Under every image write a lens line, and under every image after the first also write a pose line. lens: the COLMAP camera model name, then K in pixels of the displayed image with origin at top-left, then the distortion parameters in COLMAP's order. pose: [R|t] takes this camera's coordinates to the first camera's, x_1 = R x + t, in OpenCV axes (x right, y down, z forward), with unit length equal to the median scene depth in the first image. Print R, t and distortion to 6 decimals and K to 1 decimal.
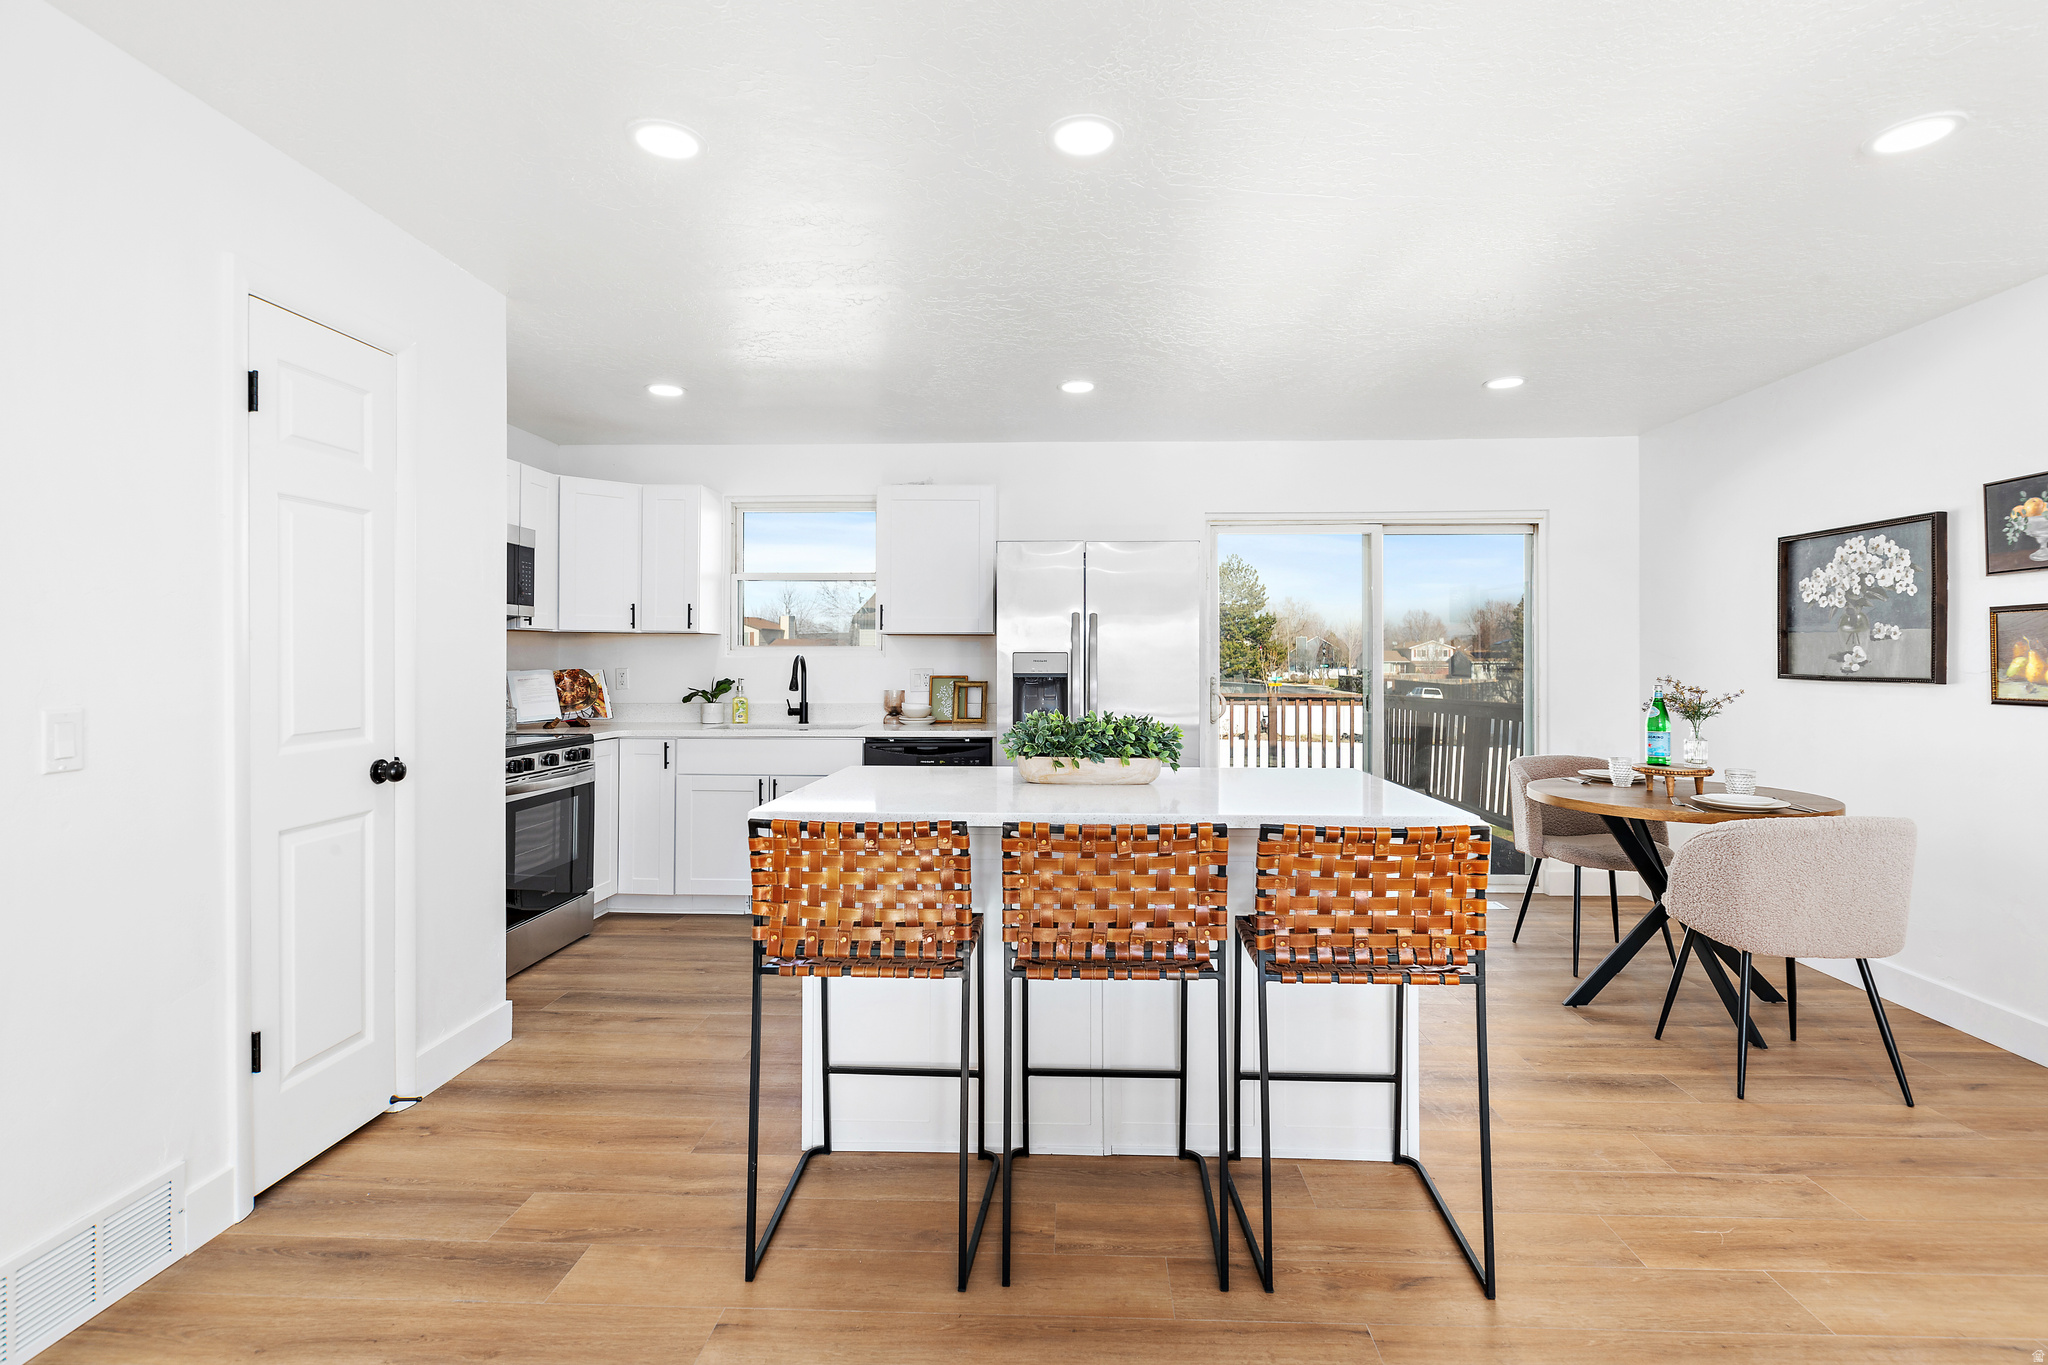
lens RADIAL K [[963.7, 0, 1038.6], [0, 963.7, 645.8], [0, 0, 1]] dist [-0.002653, 0.002334]
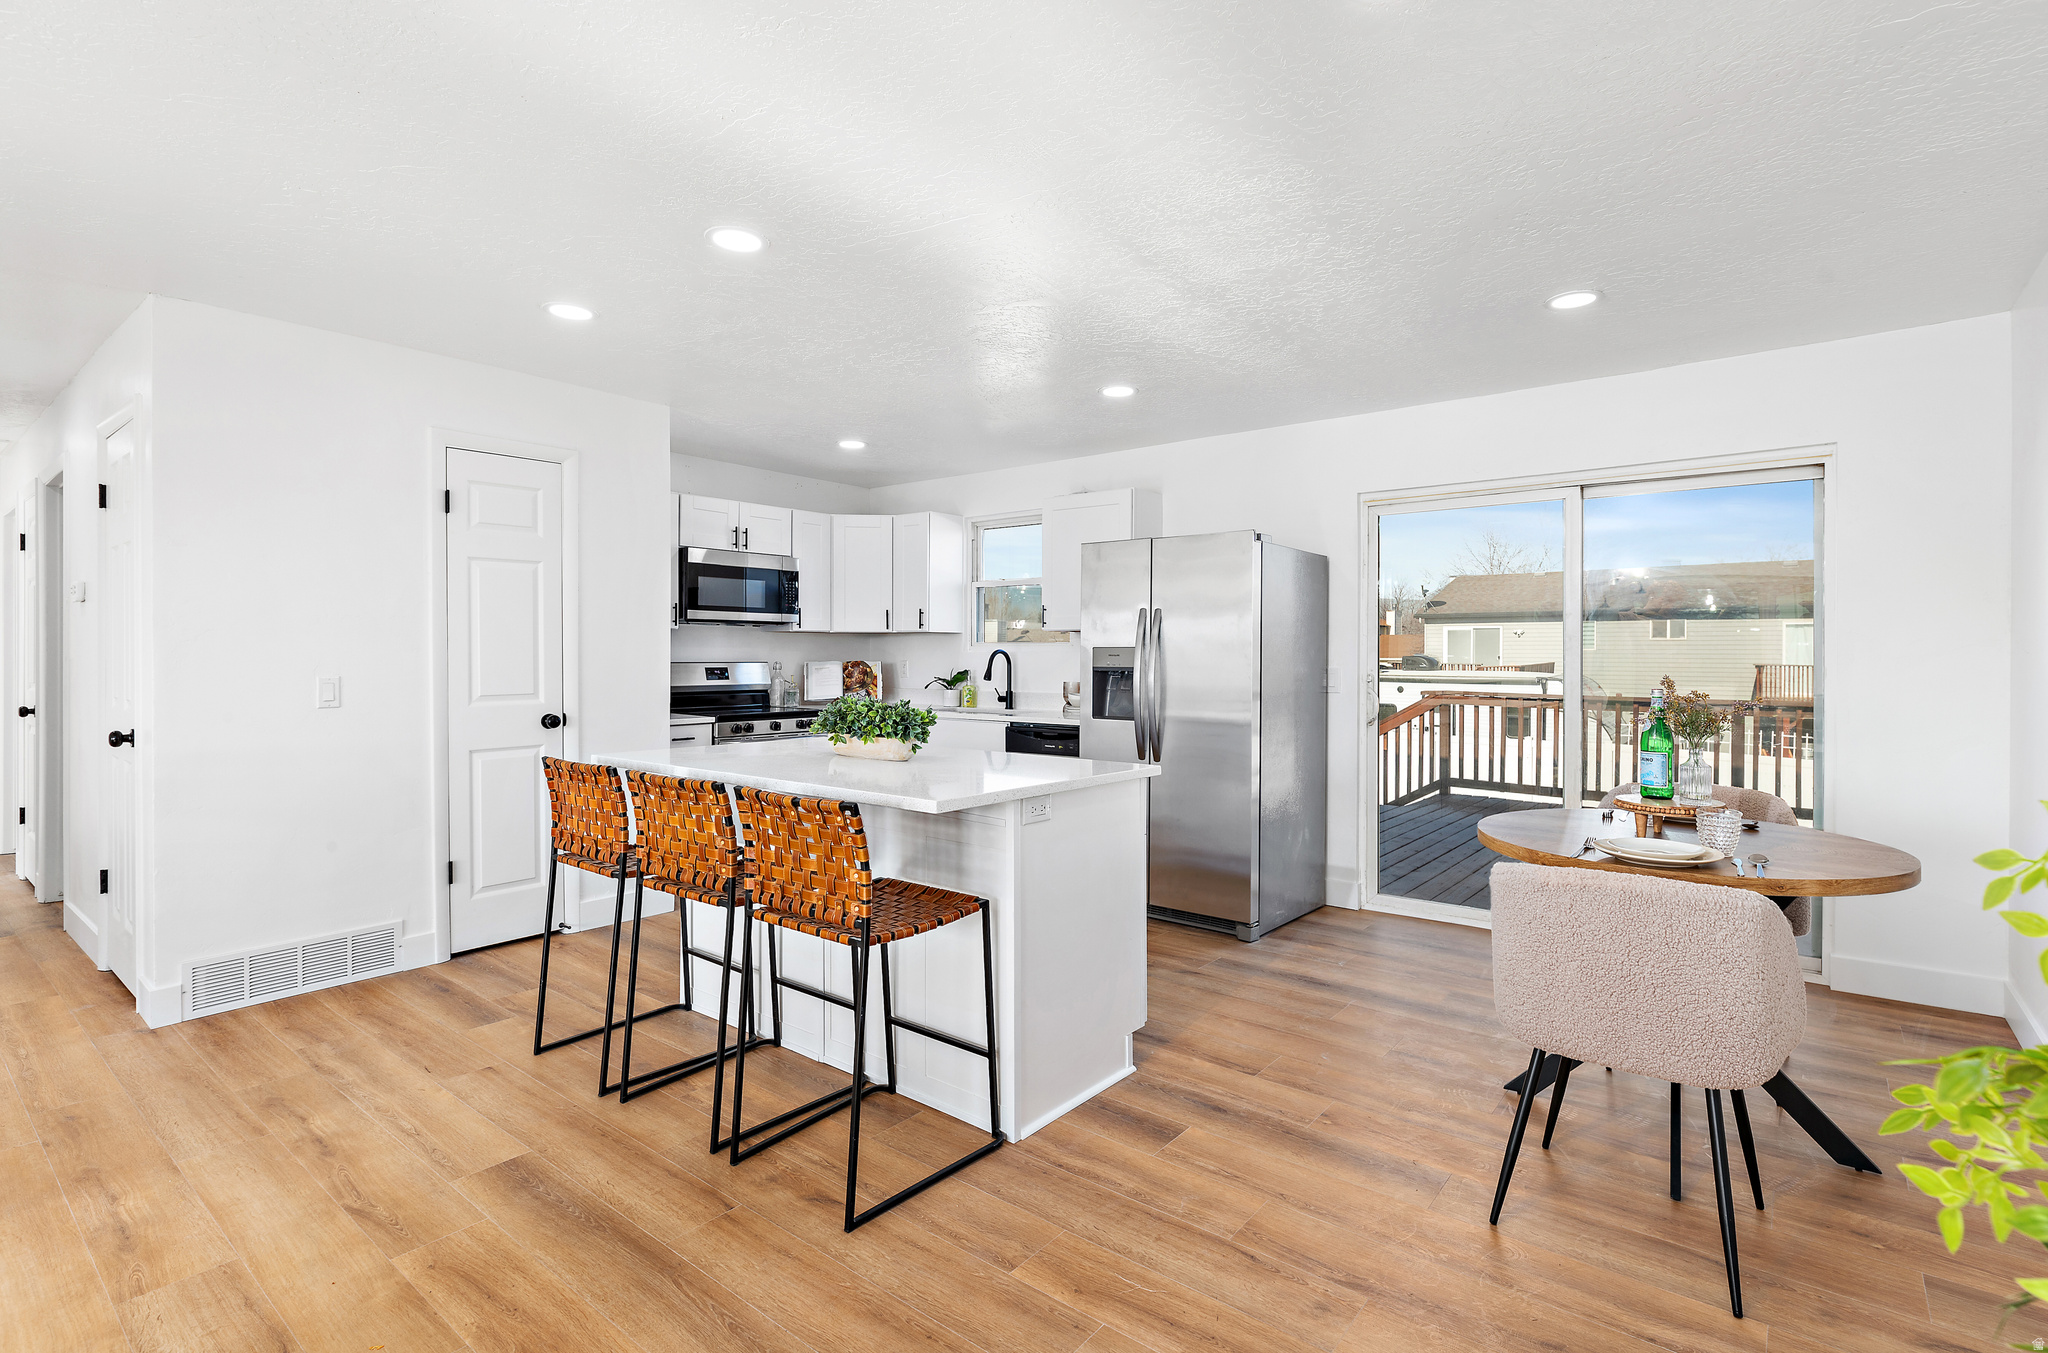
lens RADIAL K [[963.7, 0, 1042.6], [0, 963.7, 650.0], [0, 0, 1]] dist [-0.002653, 0.002334]
pose [[0.806368, -0.001067, -0.591413, 0.676247], [0.006275, 0.999958, 0.006751, 0.002970], [0.591380, -0.009155, 0.806341, 0.128903]]
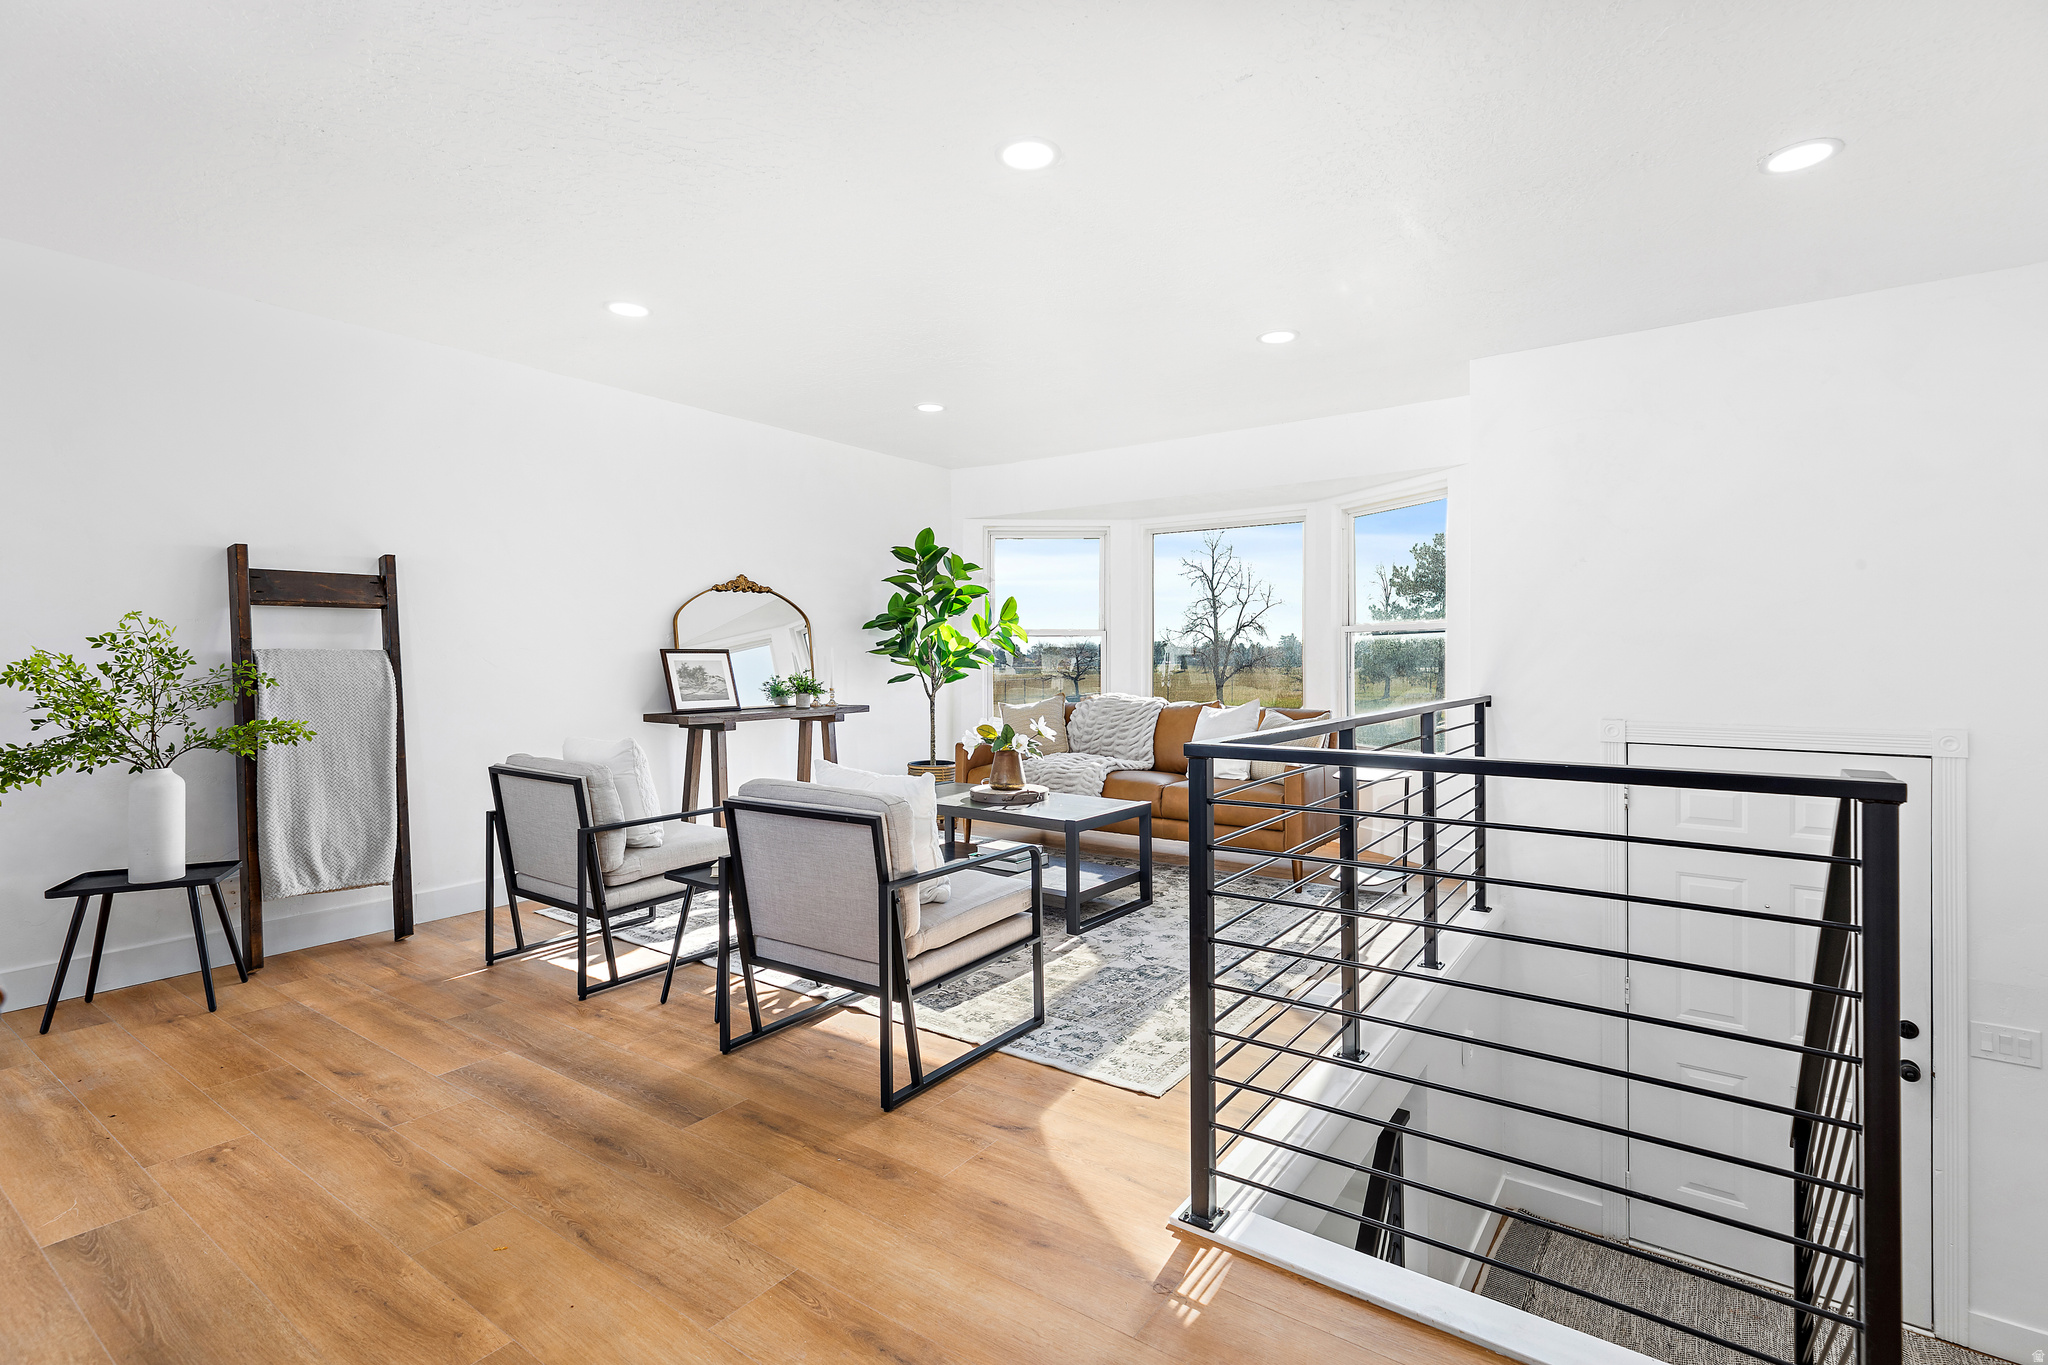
lens RADIAL K [[954.6, 0, 1042.2], [0, 954.6, 665.1], [0, 0, 1]] dist [0.012108, -0.001944]
pose [[-0.838314, -0.004935, 0.545165, -0.378150], [-0.004839, 0.999987, 0.001611, 0.044555], [-0.545166, -0.001288, -0.838327, 0.580527]]
